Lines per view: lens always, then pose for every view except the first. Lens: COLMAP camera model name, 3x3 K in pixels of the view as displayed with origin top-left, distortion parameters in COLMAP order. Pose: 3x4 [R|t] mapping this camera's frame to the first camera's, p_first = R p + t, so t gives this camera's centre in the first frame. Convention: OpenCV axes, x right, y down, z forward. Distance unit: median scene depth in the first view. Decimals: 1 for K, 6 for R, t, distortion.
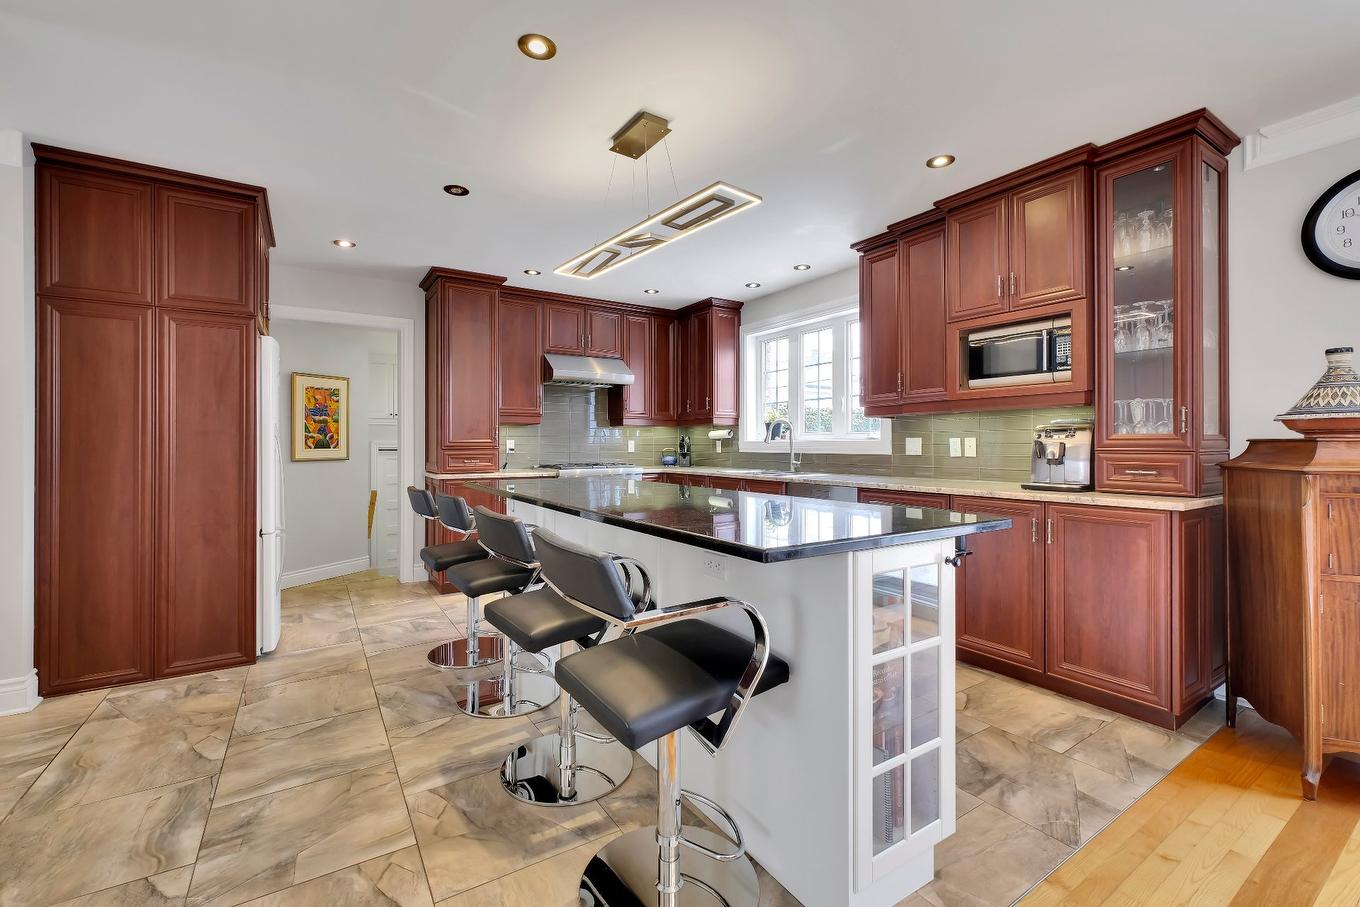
lens RADIAL K [[583.3, 0, 680.0], [0, 583.3, 453.5], [0, 0, 1]] dist [0.002936, 0.000368]
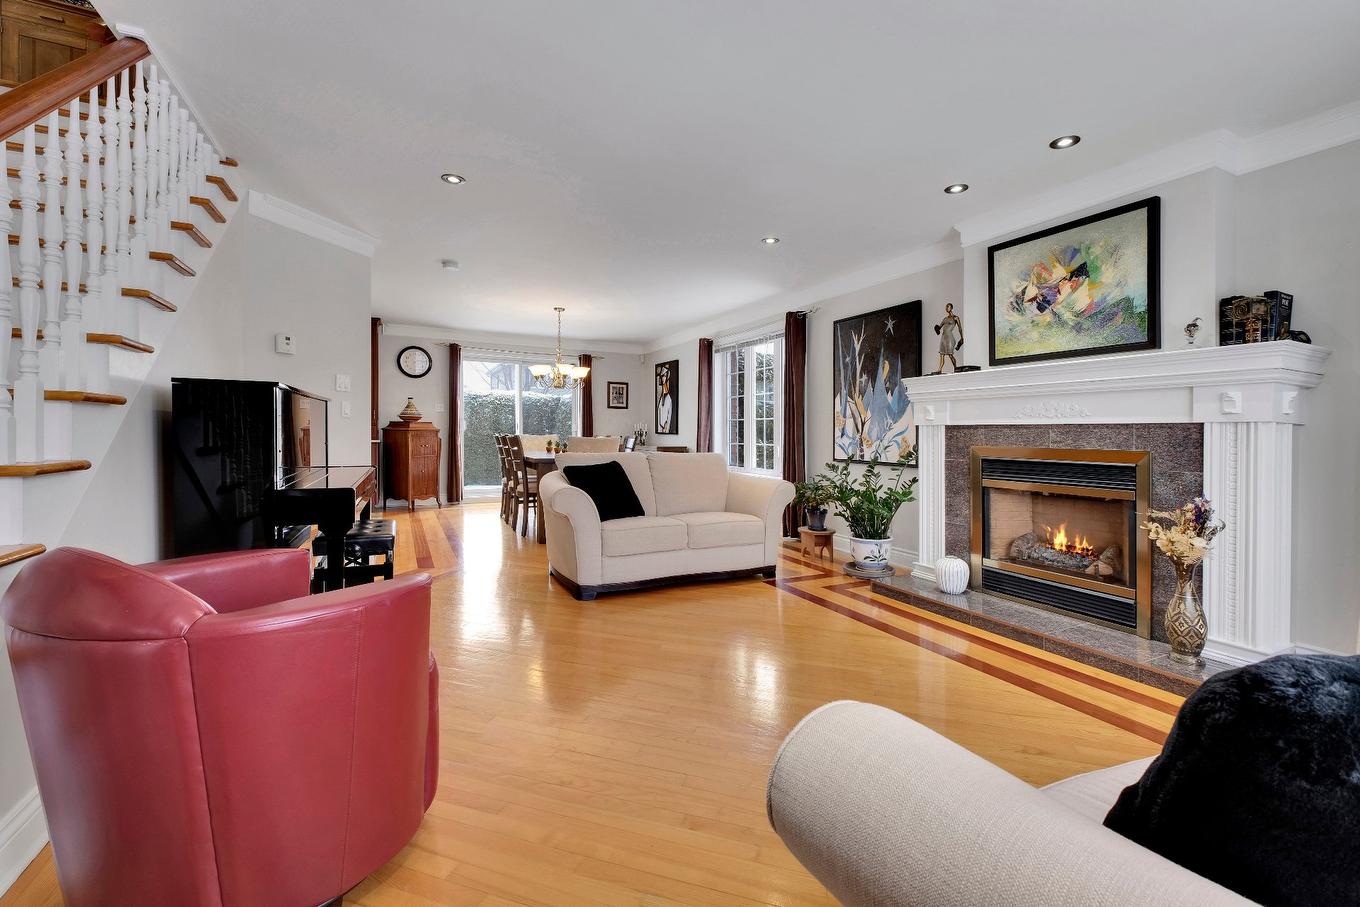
lens RADIAL K [[580.1, 0, 695.8], [0, 580.1, 442.3], [0, 0, 1]] dist [-0.000997, -0.000061]
pose [[0.104211, -0.013733, 0.994460, -1.826243], [0.004156, 0.999902, 0.013373, 0.049072], [-0.994546, 0.002739, 0.104258, -0.928972]]
